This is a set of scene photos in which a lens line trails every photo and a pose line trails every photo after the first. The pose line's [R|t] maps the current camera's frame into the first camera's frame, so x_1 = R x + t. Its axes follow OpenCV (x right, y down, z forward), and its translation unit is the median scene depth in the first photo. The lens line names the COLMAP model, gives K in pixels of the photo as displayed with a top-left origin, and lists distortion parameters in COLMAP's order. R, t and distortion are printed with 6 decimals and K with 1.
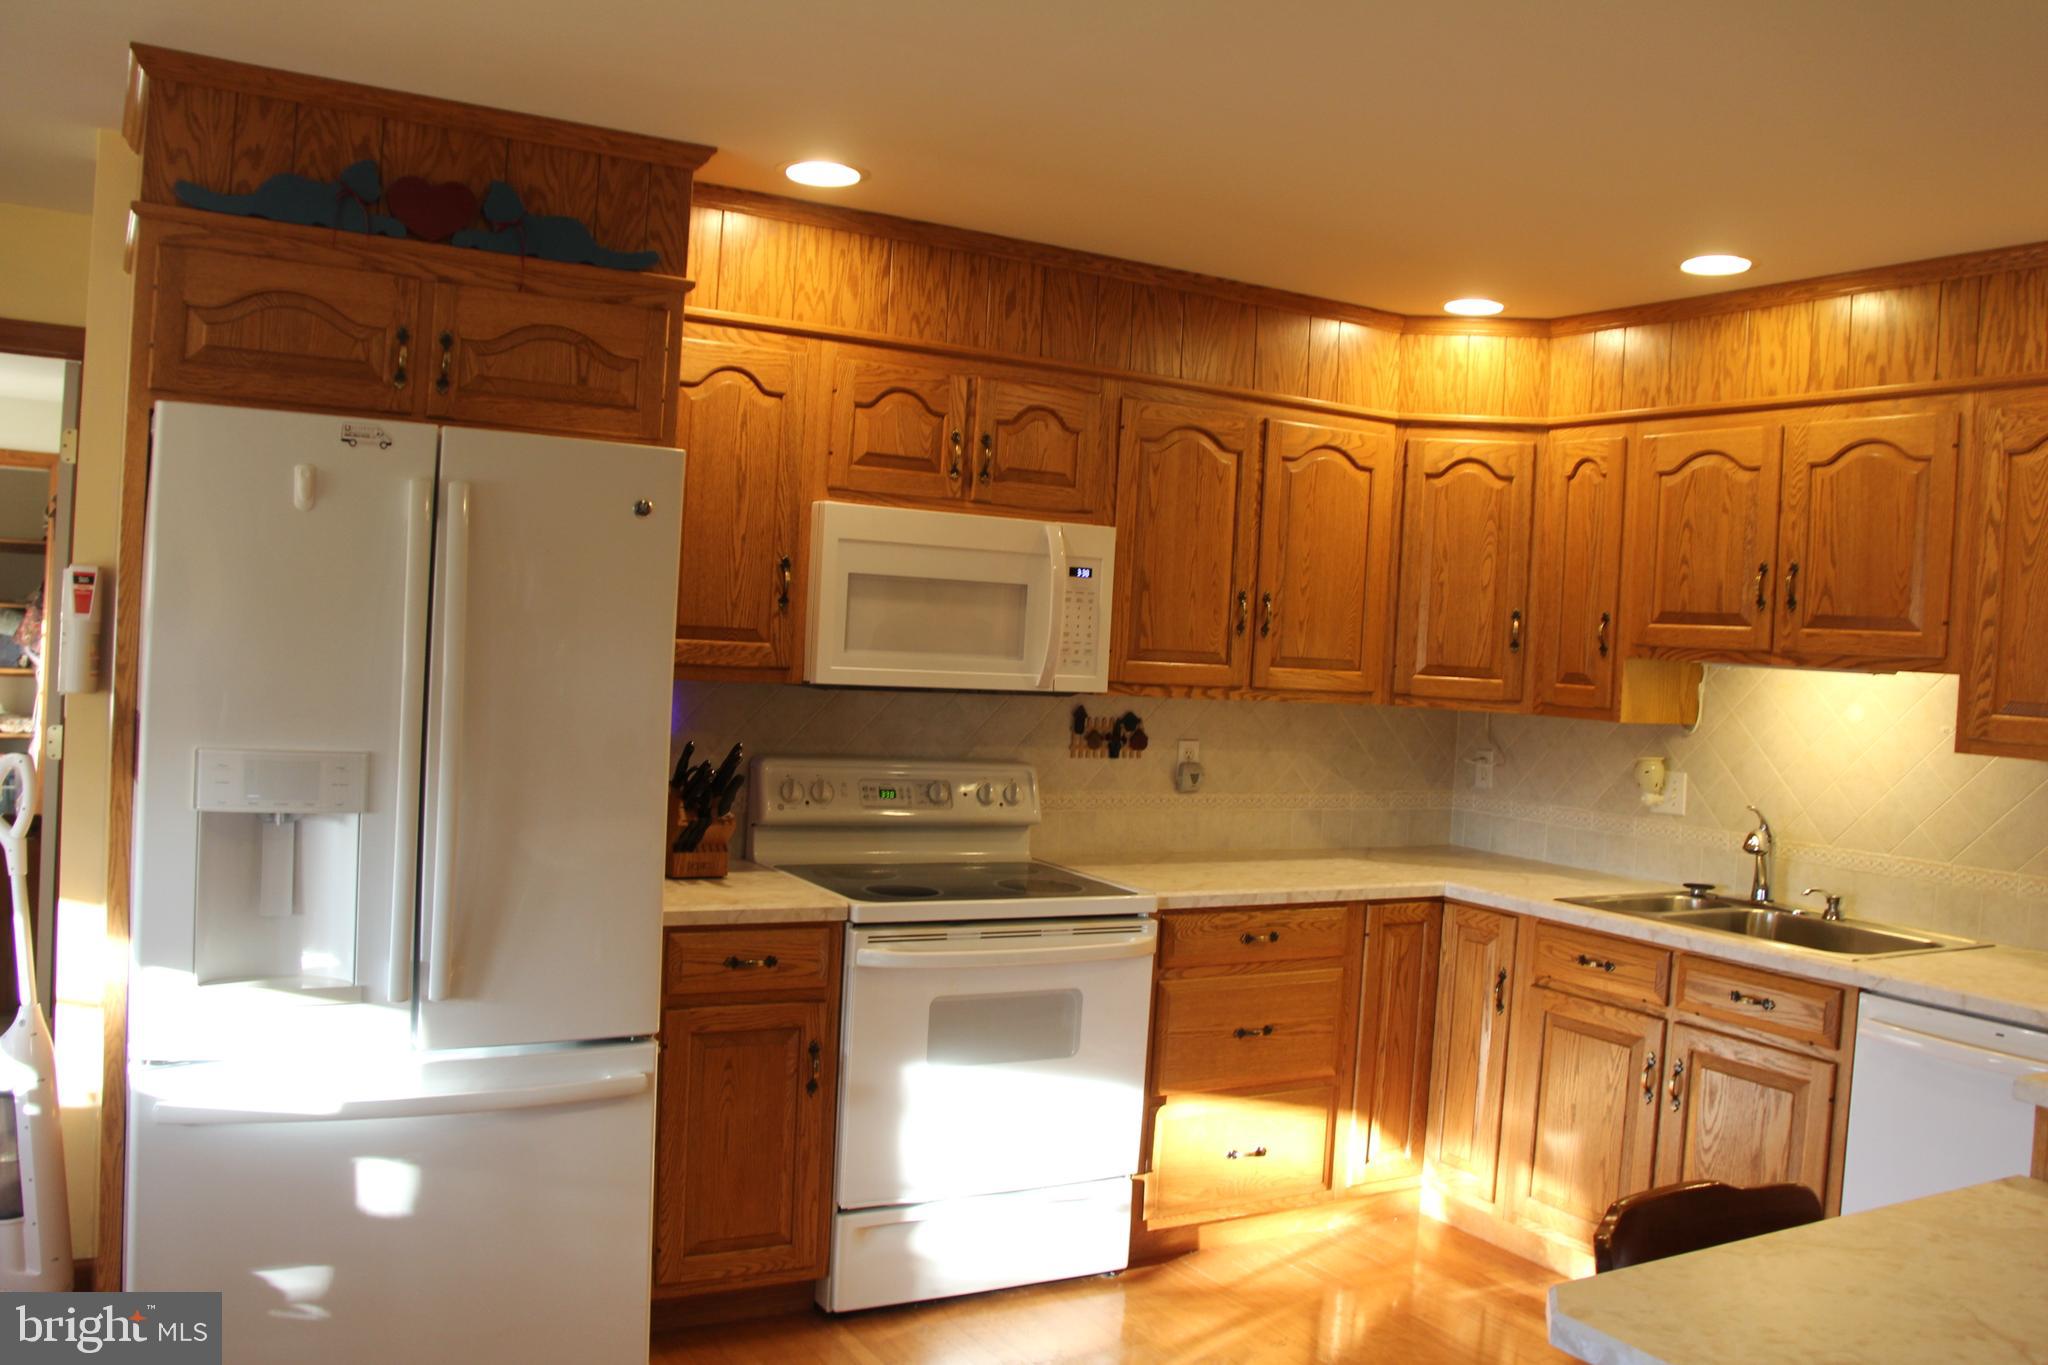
lens RADIAL K [[1729.3, 0, 1007.6], [0, 1729.3, 678.3], [0, 0, 1]] dist [-0.185255, 0.152265]
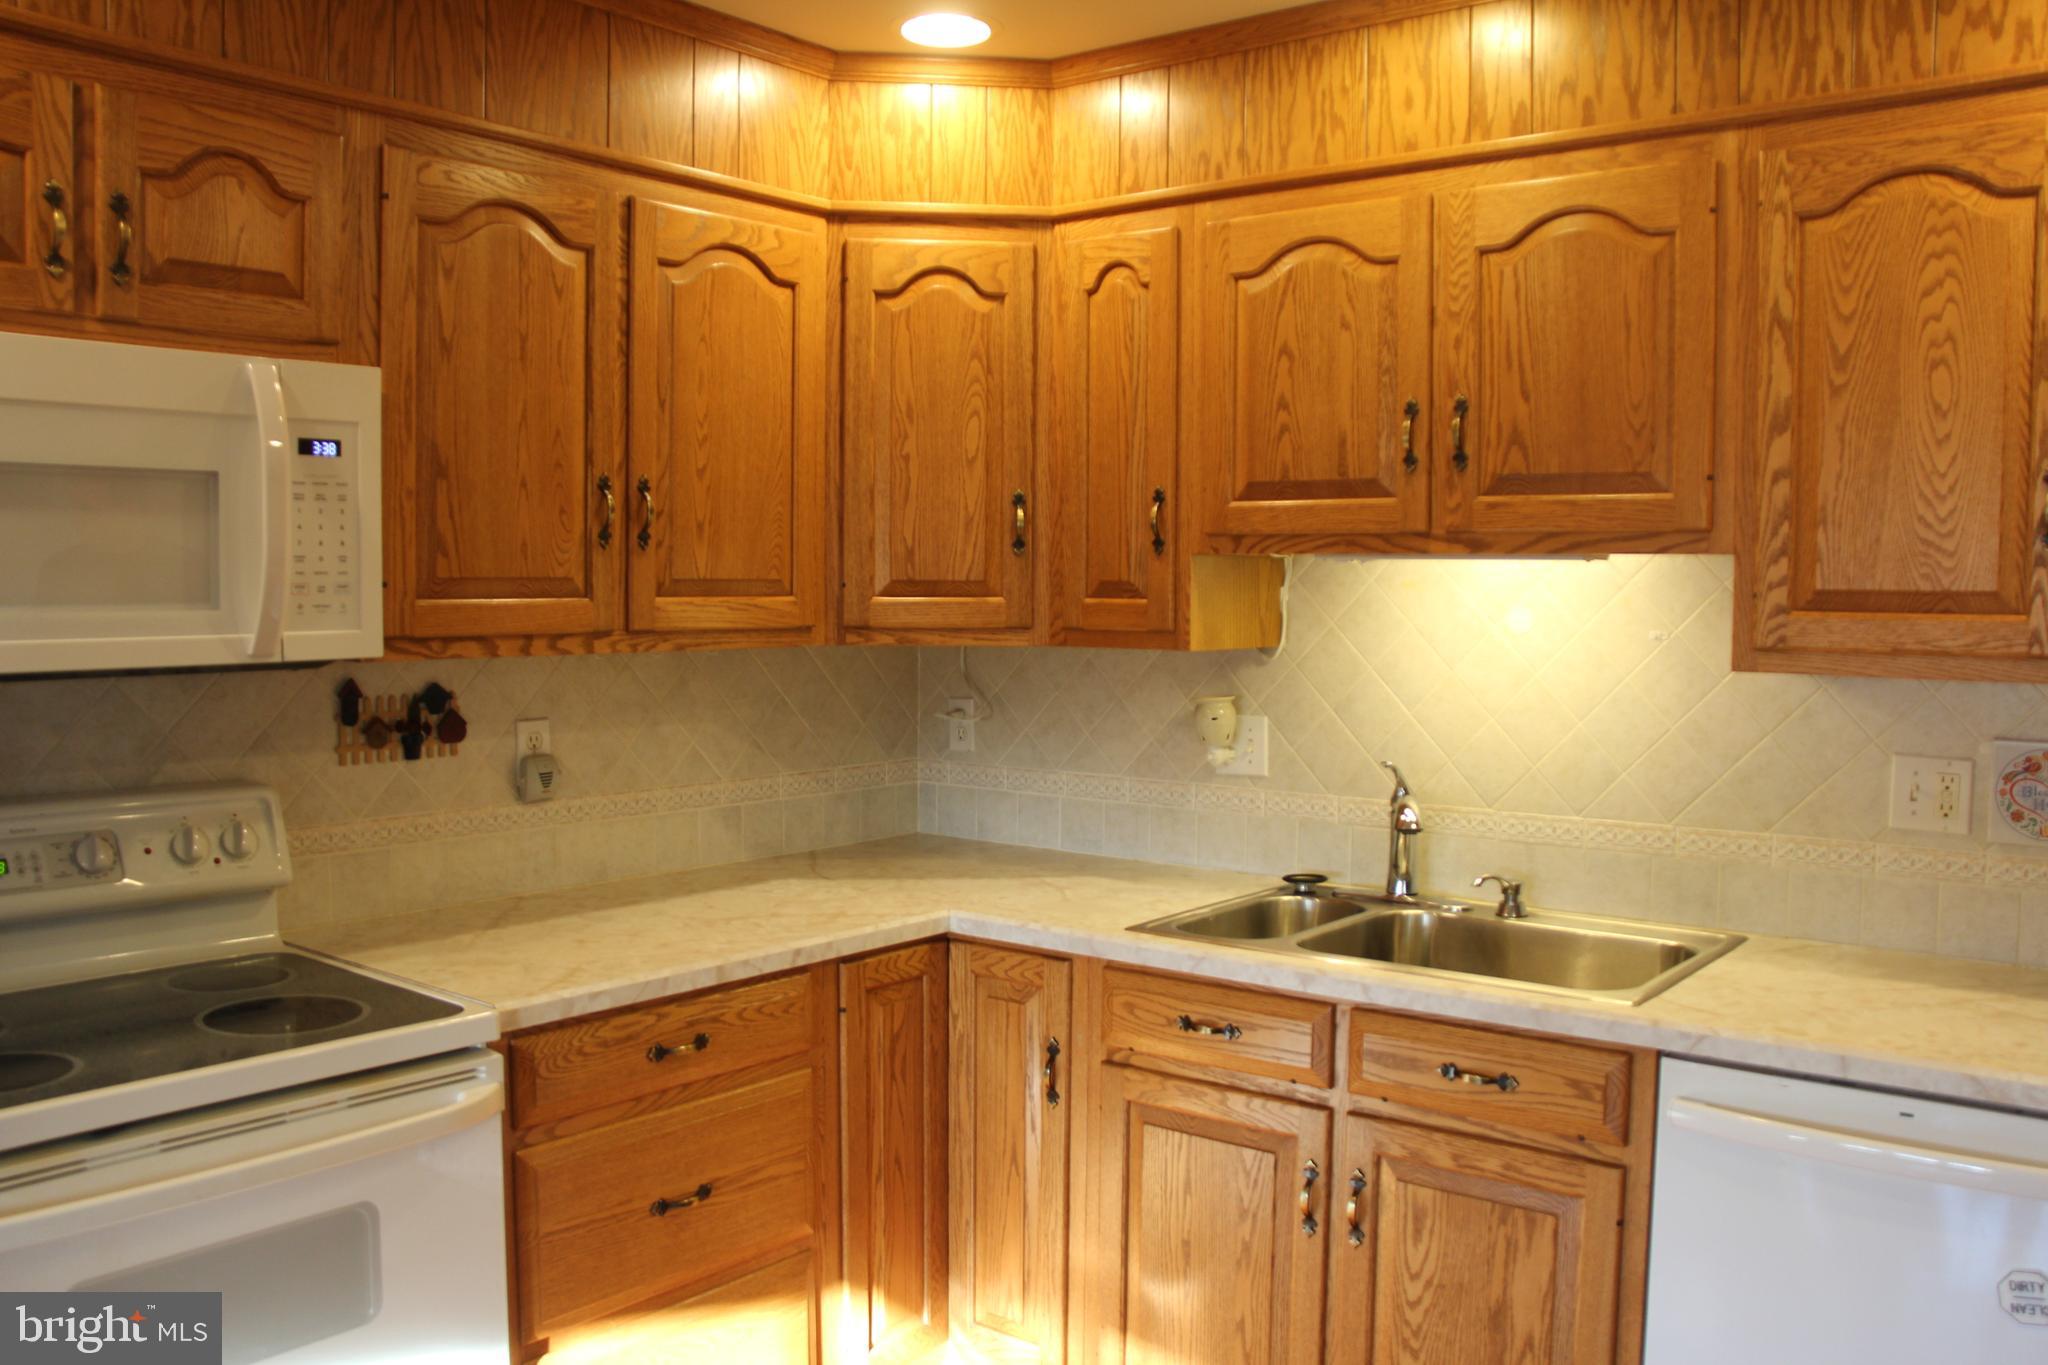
lens RADIAL K [[1727.4, 0, 1013.5], [0, 1727.4, 693.1], [0, 0, 1]] dist [-0.186912, 0.159945]
pose [[0.926971, -0.072228, 0.368114, 0.045526], [0.054084, 0.996769, 0.059385, -0.001869], [-0.371214, -0.035139, 0.927882, 0.410236]]
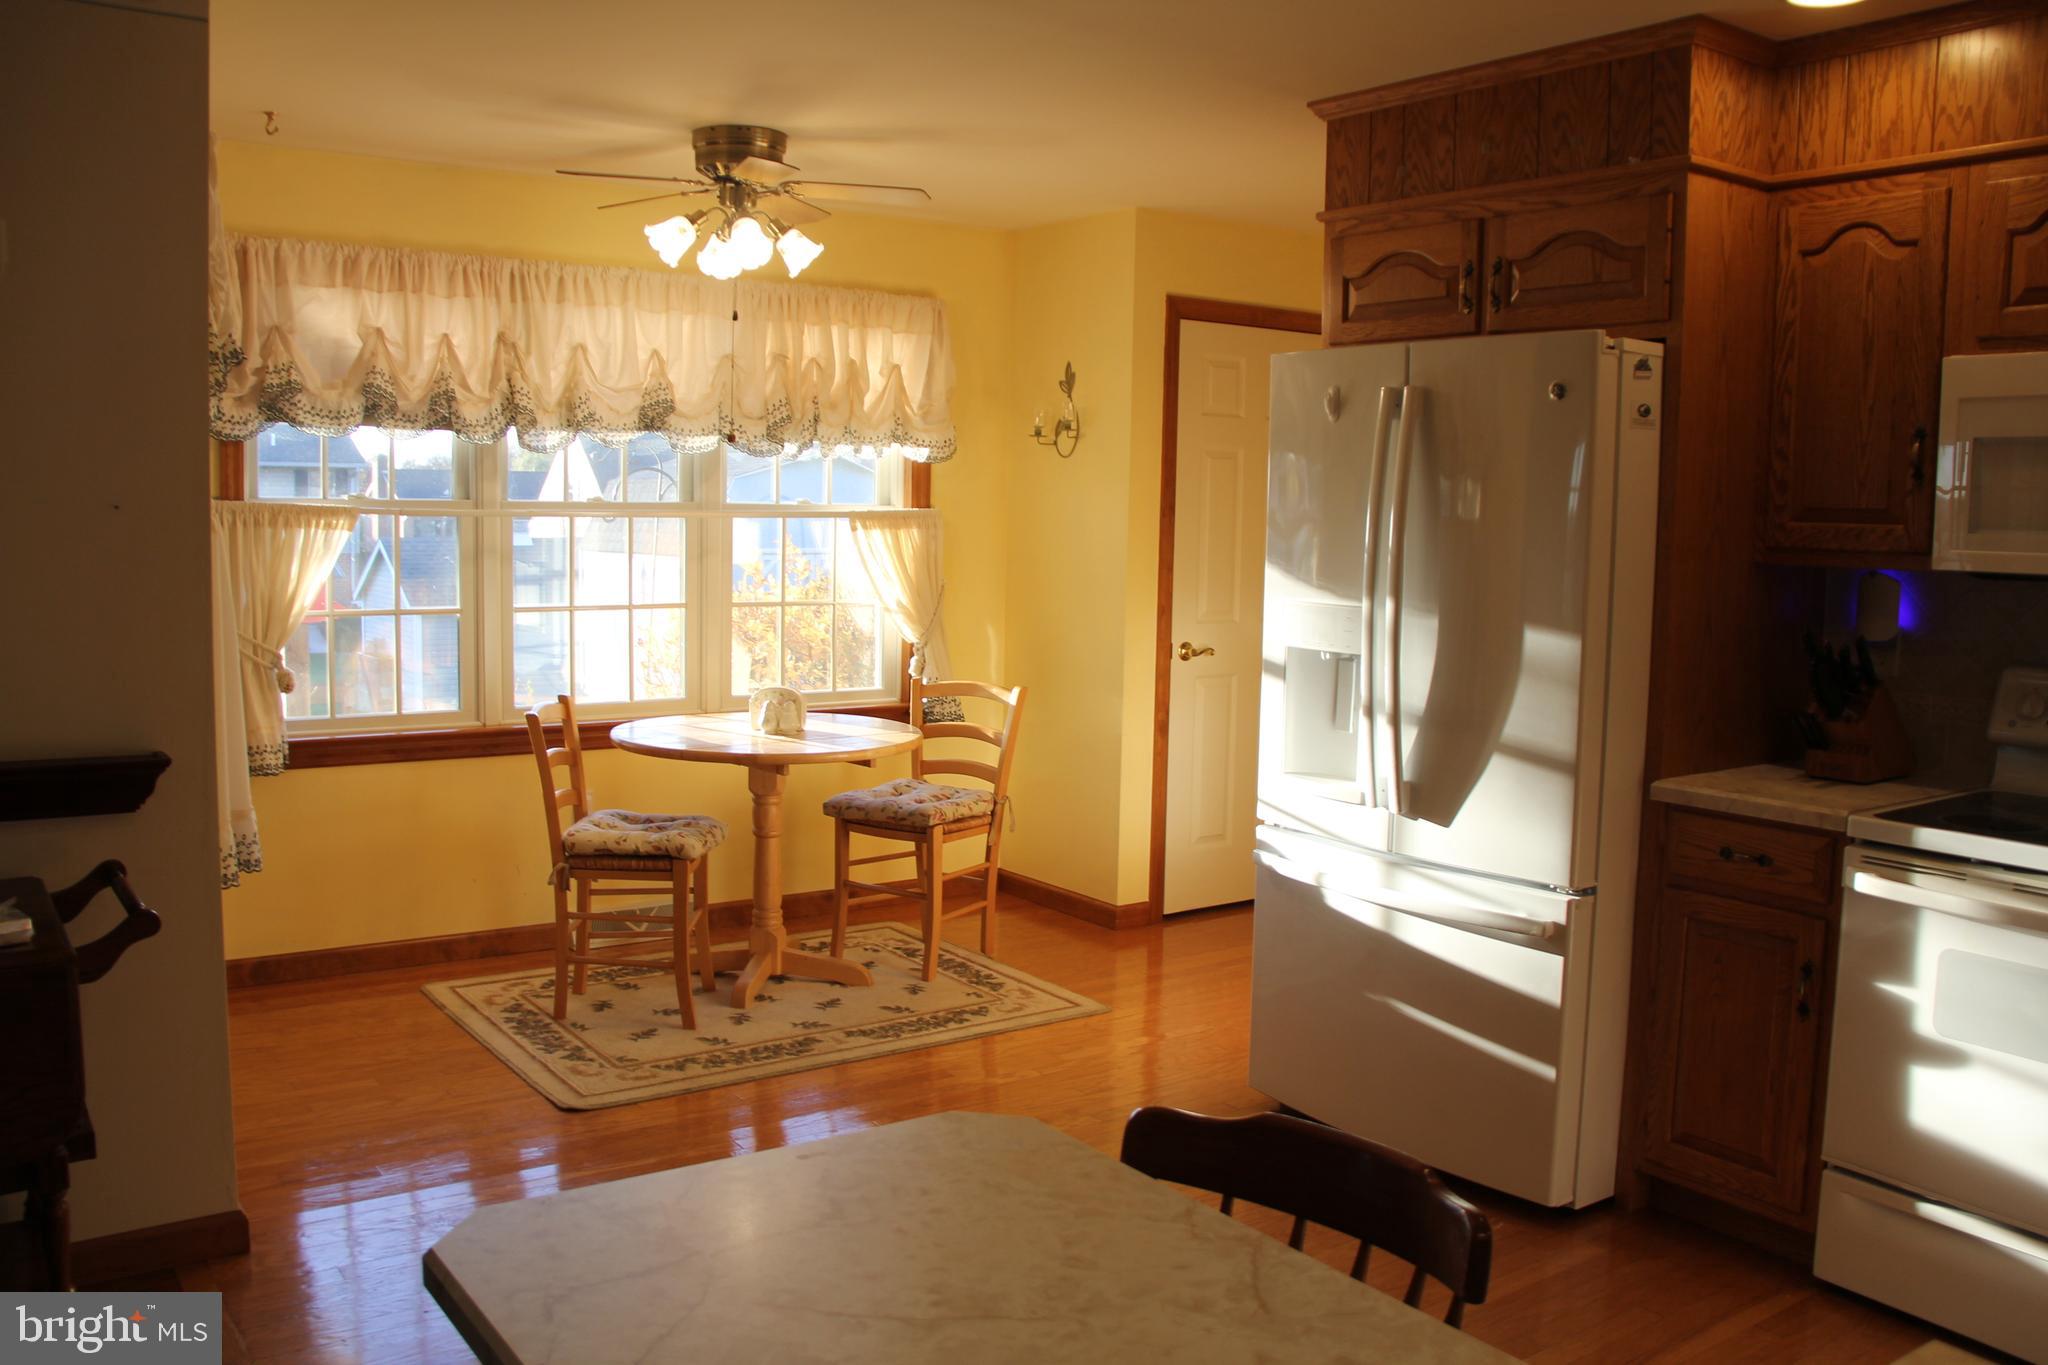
lens RADIAL K [[1729.3, 0, 1007.6], [0, 1729.3, 678.3], [0, 0, 1]] dist [-0.185255, 0.152265]
pose [[0.084612, 0.048561, -0.995230, 0.628024], [-0.038700, 0.998218, 0.045417, 0.034839], [0.995662, 0.034673, 0.086341, 0.436314]]
